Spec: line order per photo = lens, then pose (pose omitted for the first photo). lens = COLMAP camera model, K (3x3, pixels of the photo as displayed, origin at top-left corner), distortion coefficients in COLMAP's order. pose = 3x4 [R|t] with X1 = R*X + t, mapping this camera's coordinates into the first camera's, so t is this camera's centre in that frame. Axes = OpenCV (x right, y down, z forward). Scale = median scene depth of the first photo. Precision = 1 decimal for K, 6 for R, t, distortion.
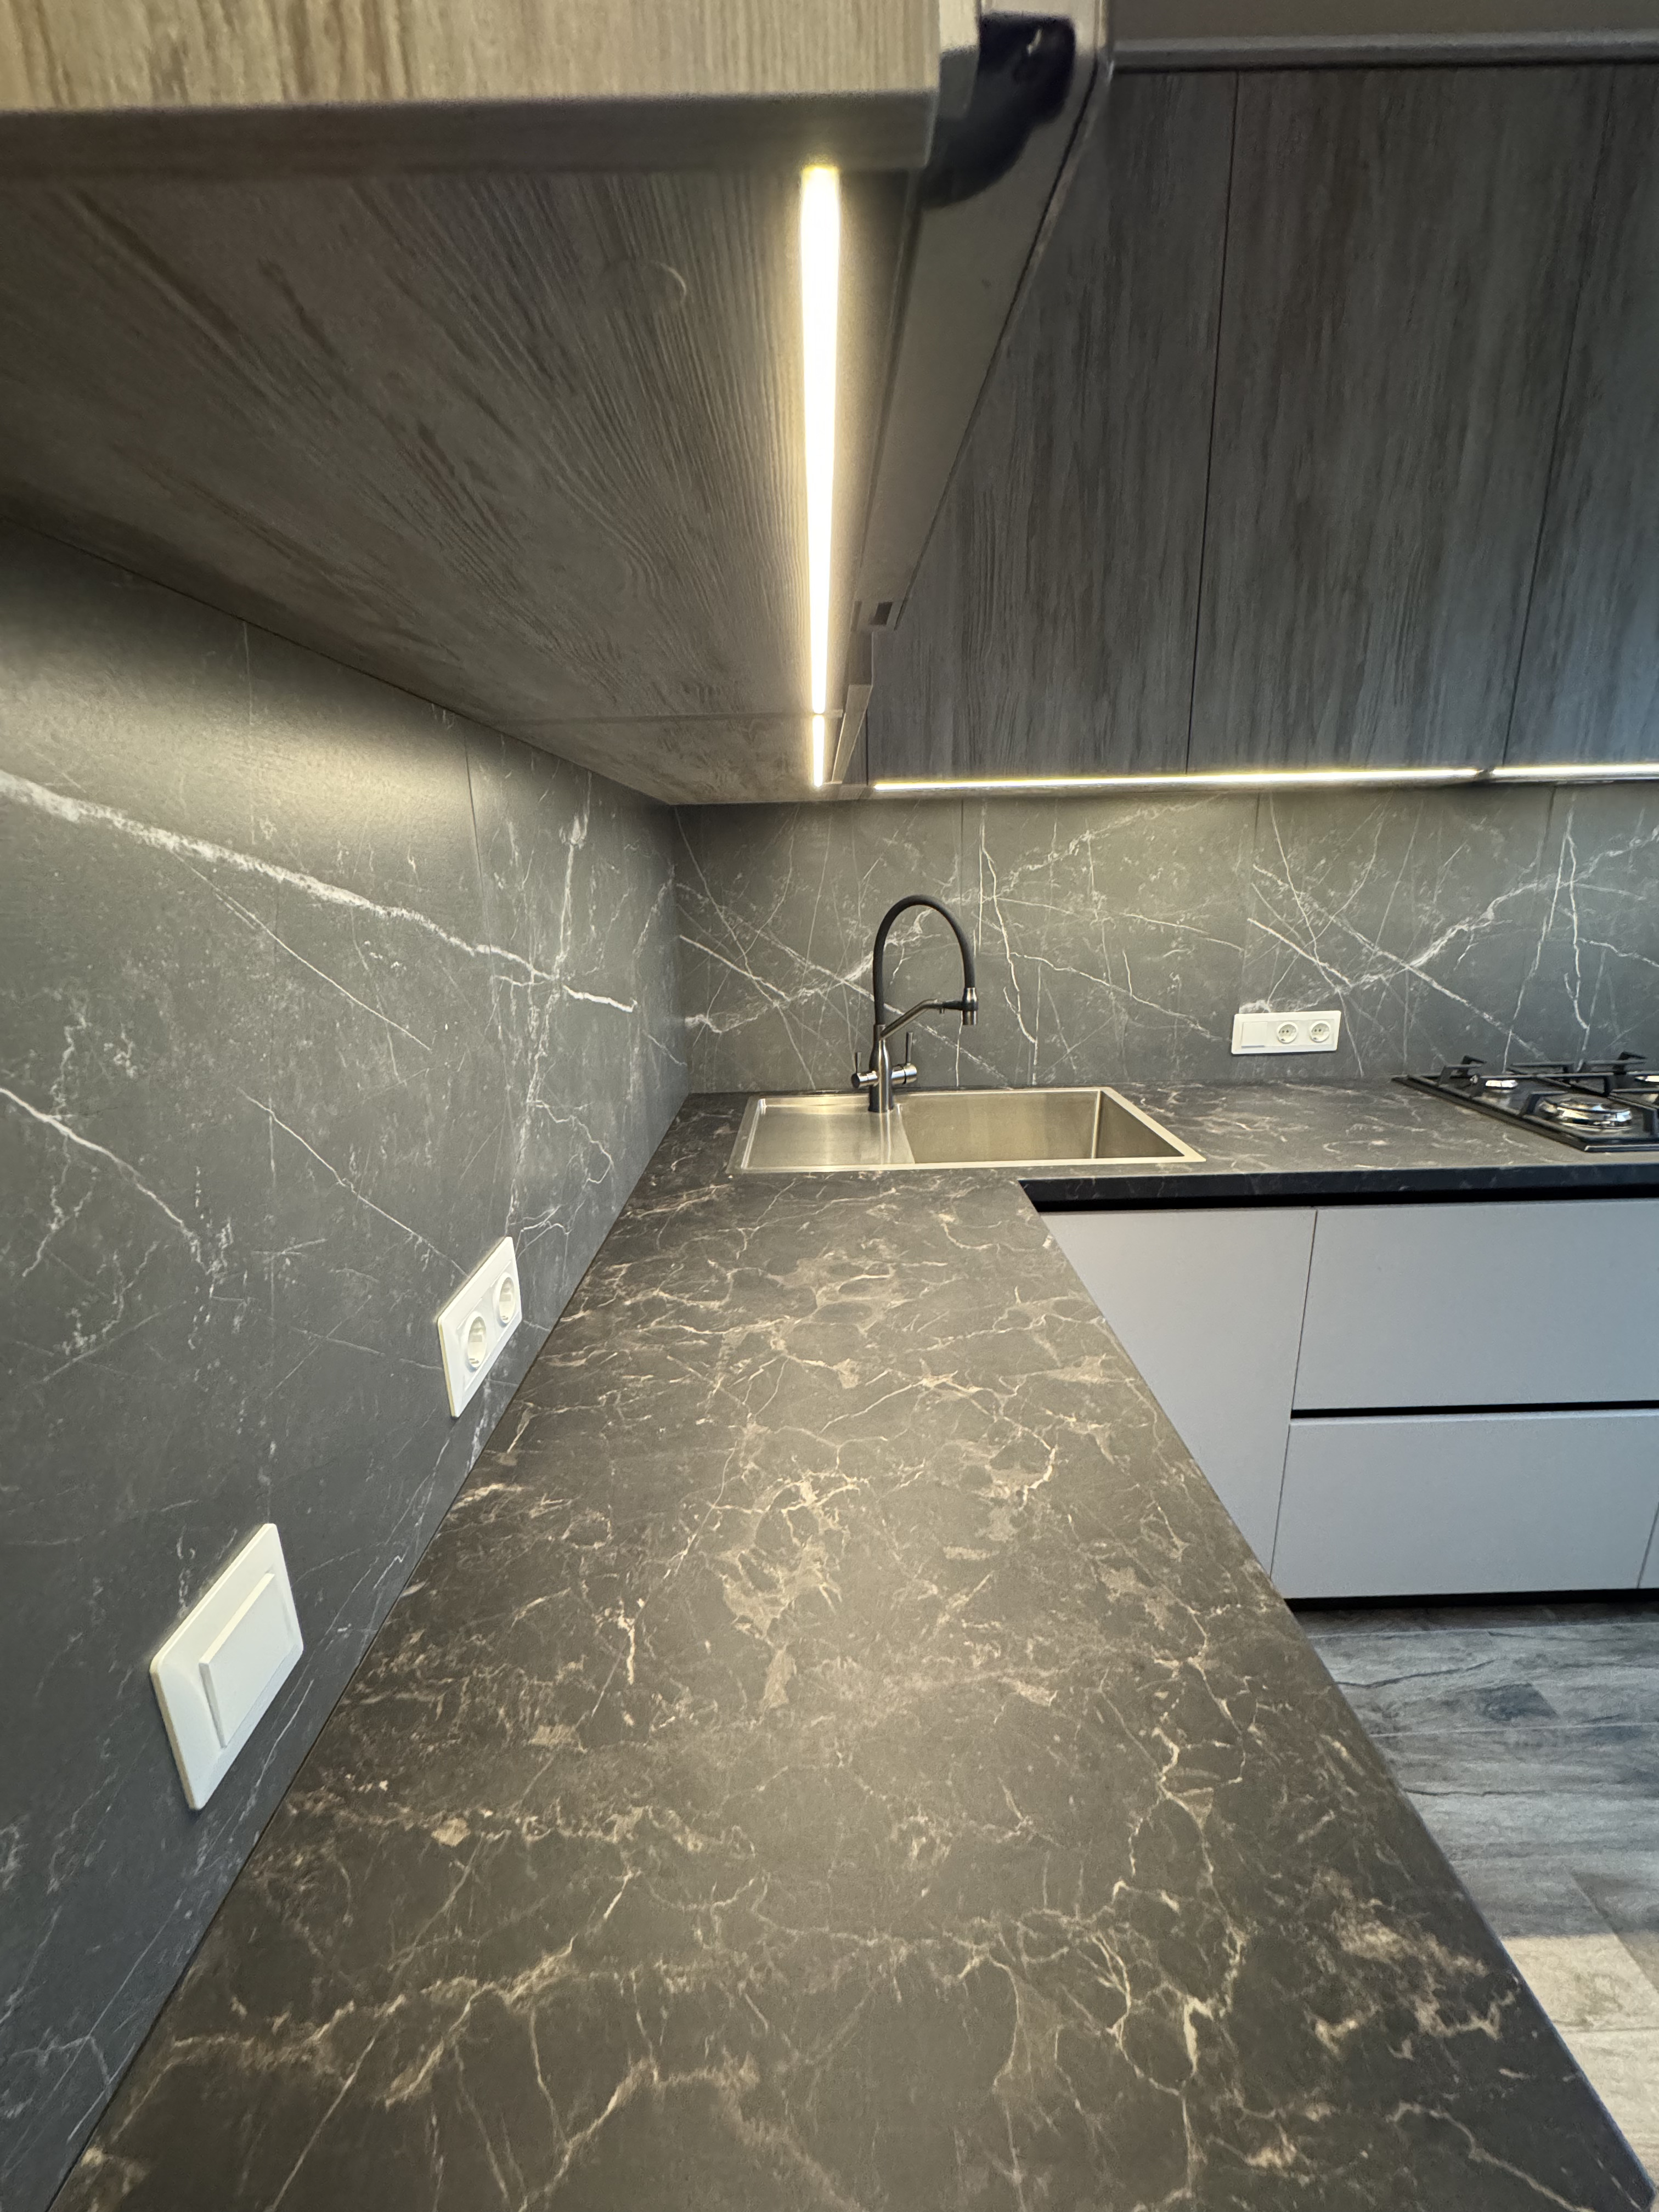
lens RADIAL K [[880.1, 0, 829.5], [0, 880.1, 1103.1], [0, 0, 1]] dist [-0.003330, 0.000819]
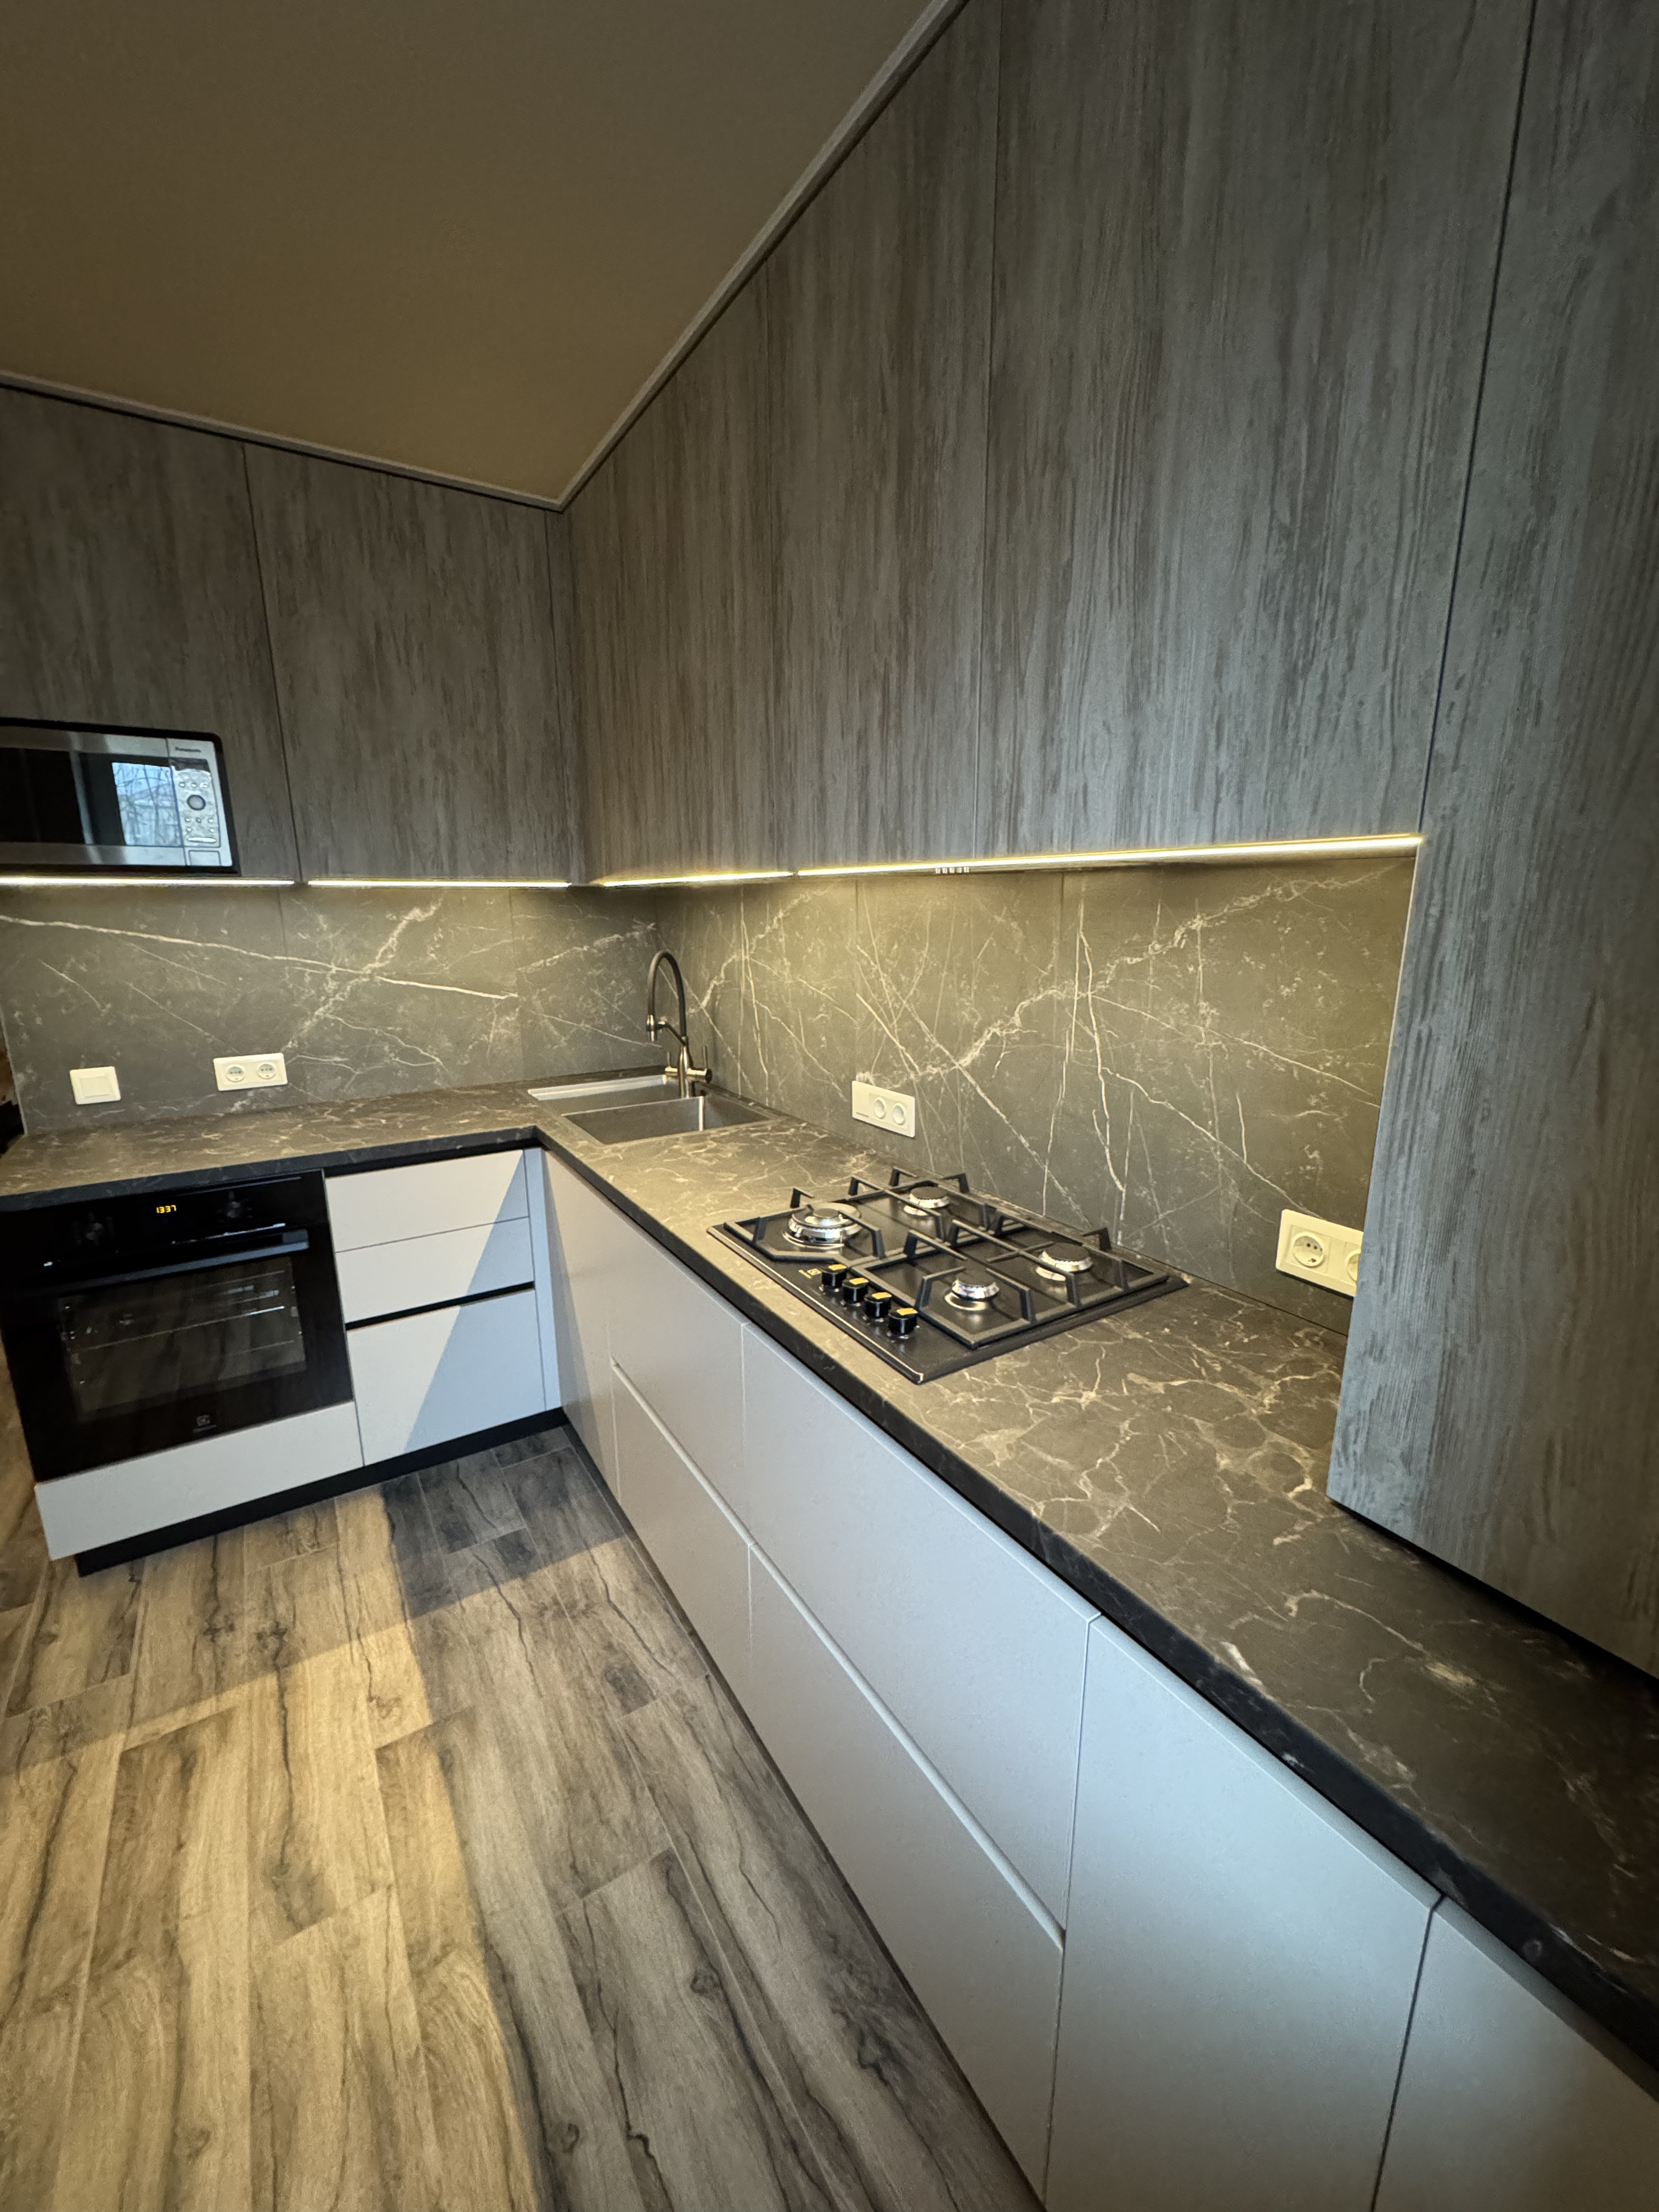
lens RADIAL K [[880.1, 0, 830.4], [0, 880.1, 1103.7], [0, 0, 1]] dist [-0.003330, 0.000819]
pose [[0.528670, 0.211643, -0.822019, 1.875705], [-0.227178, 0.968368, 0.103217, -0.250111], [0.817862, 0.132177, 0.560028, 0.525787]]
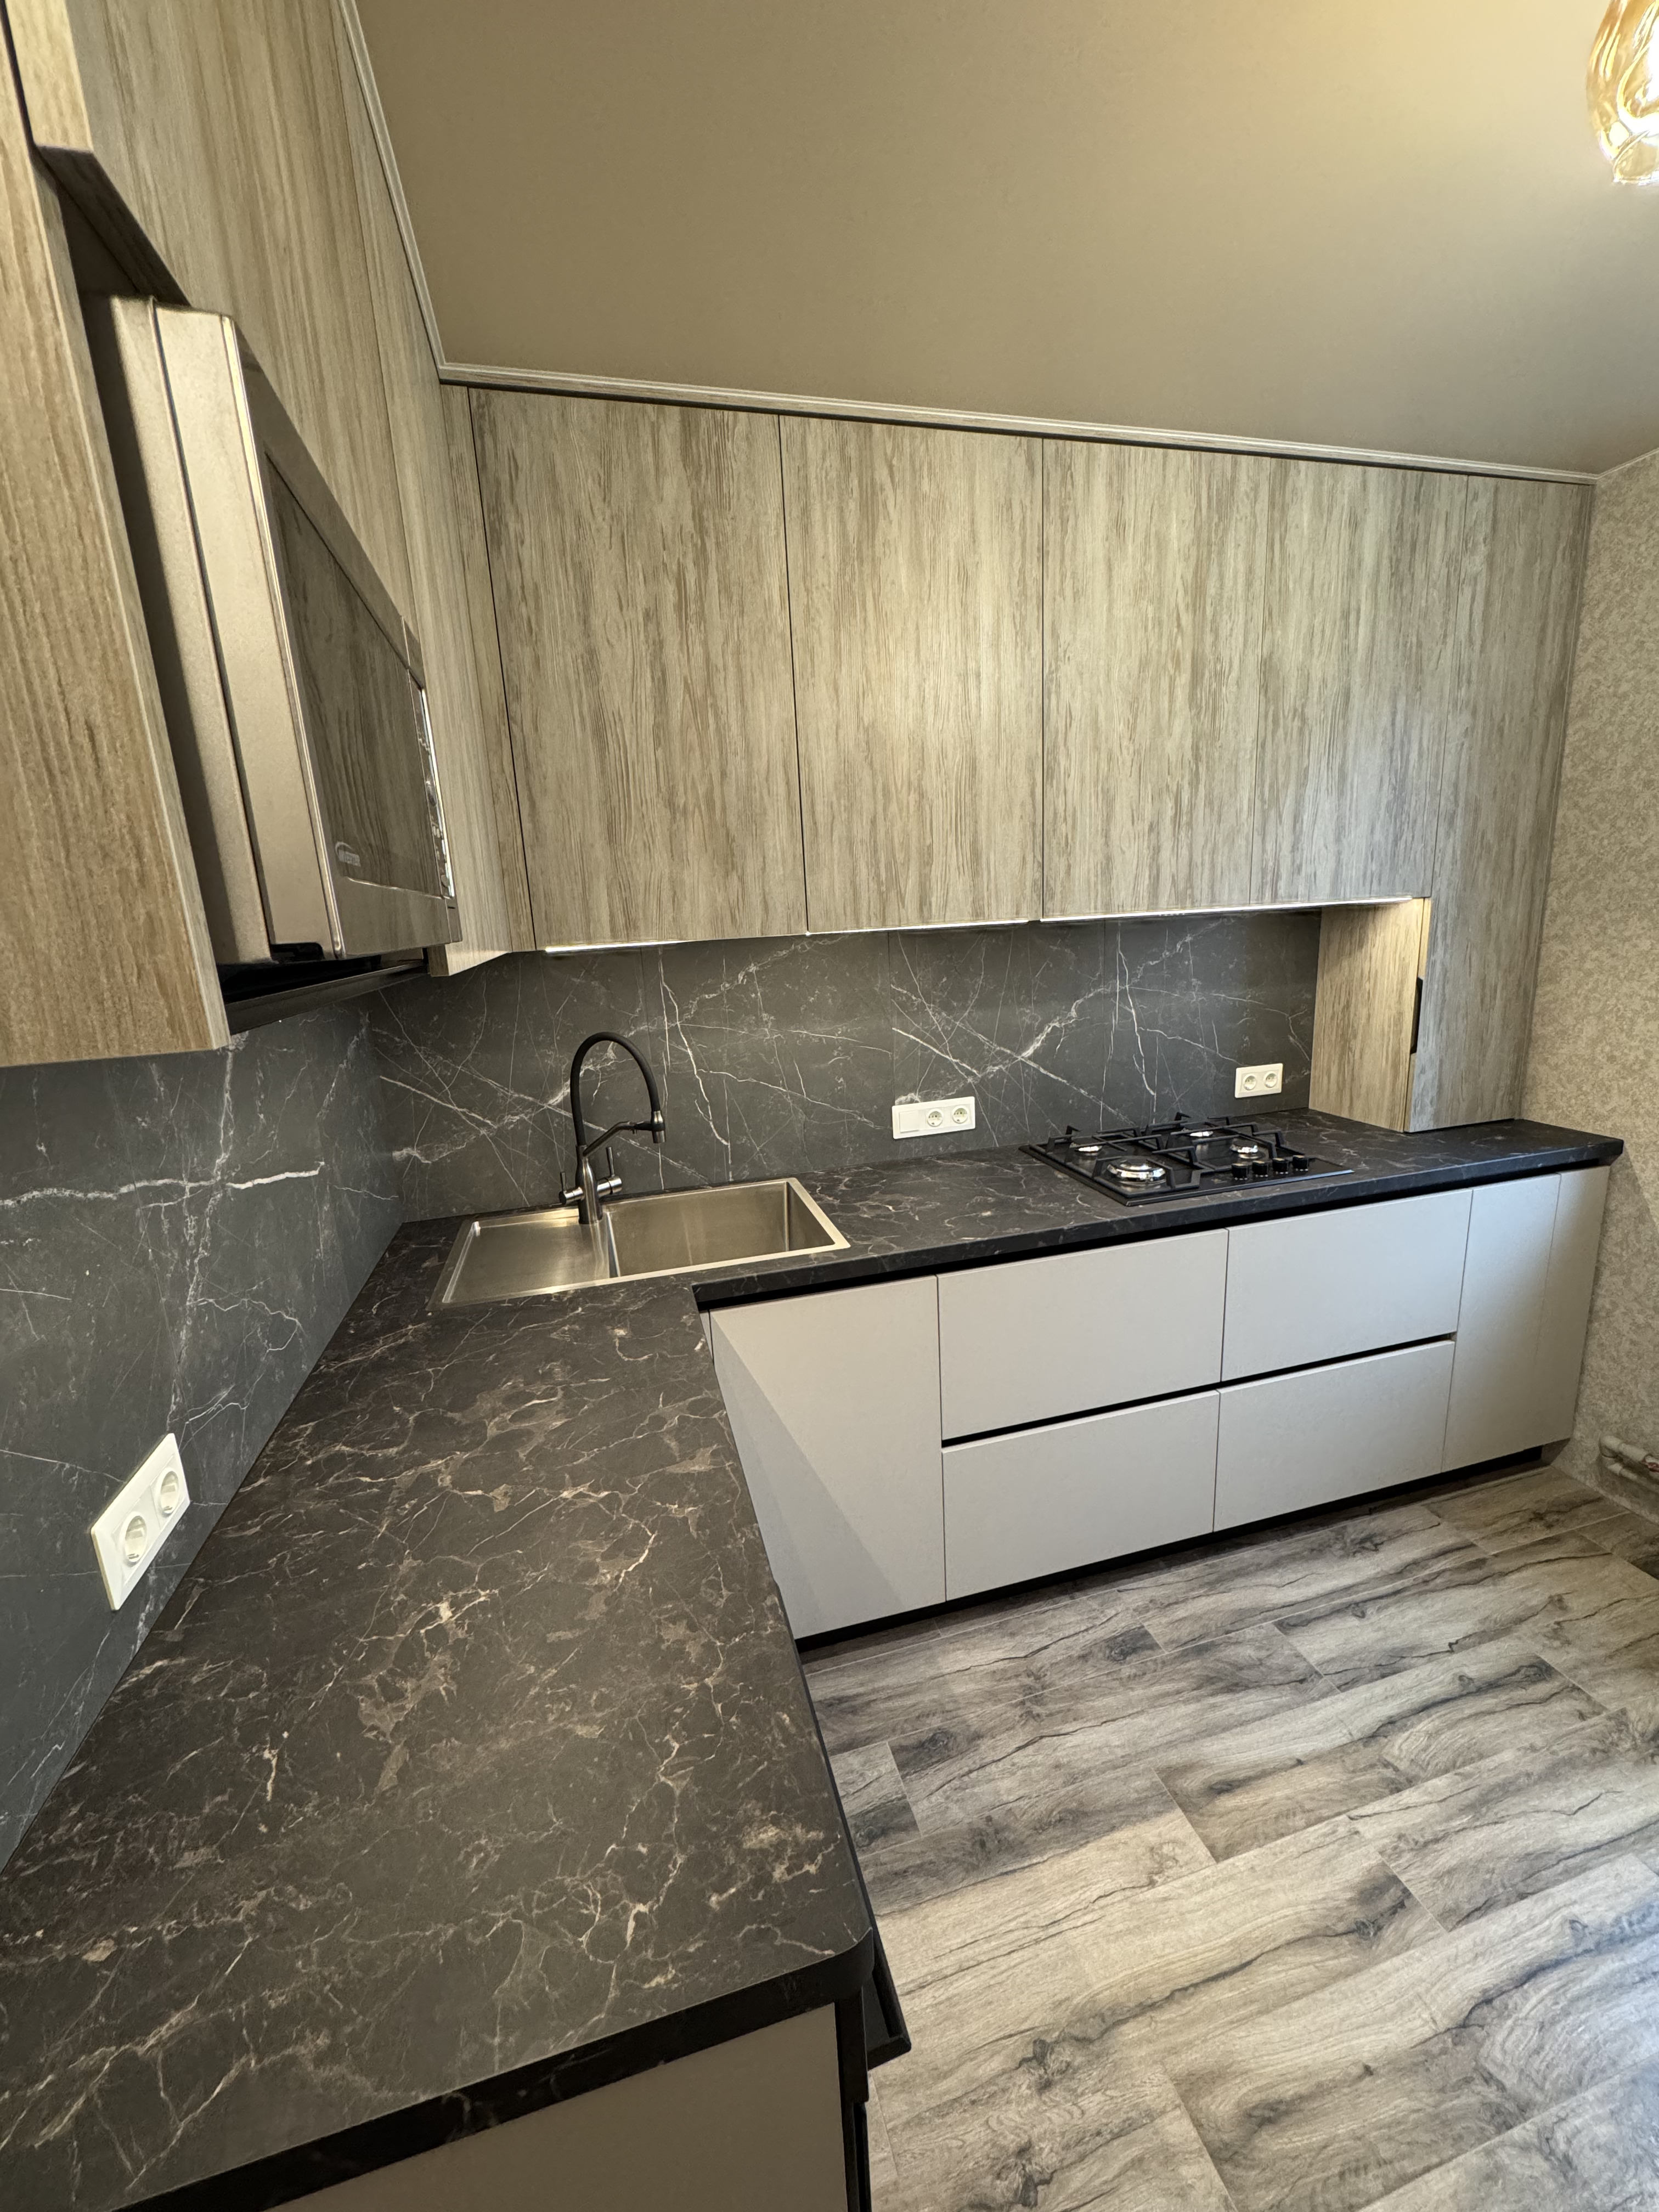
lens RADIAL K [[880.1, 0, 831.2], [0, 880.1, 1103.3], [0, 0, 1]] dist [-0.003330, 0.000819]
pose [[0.968039, -0.079209, 0.237963, 0.135657], [0.091487, 0.994962, -0.040986, -0.089033], [-0.233518, 0.061447, 0.970409, -0.196623]]
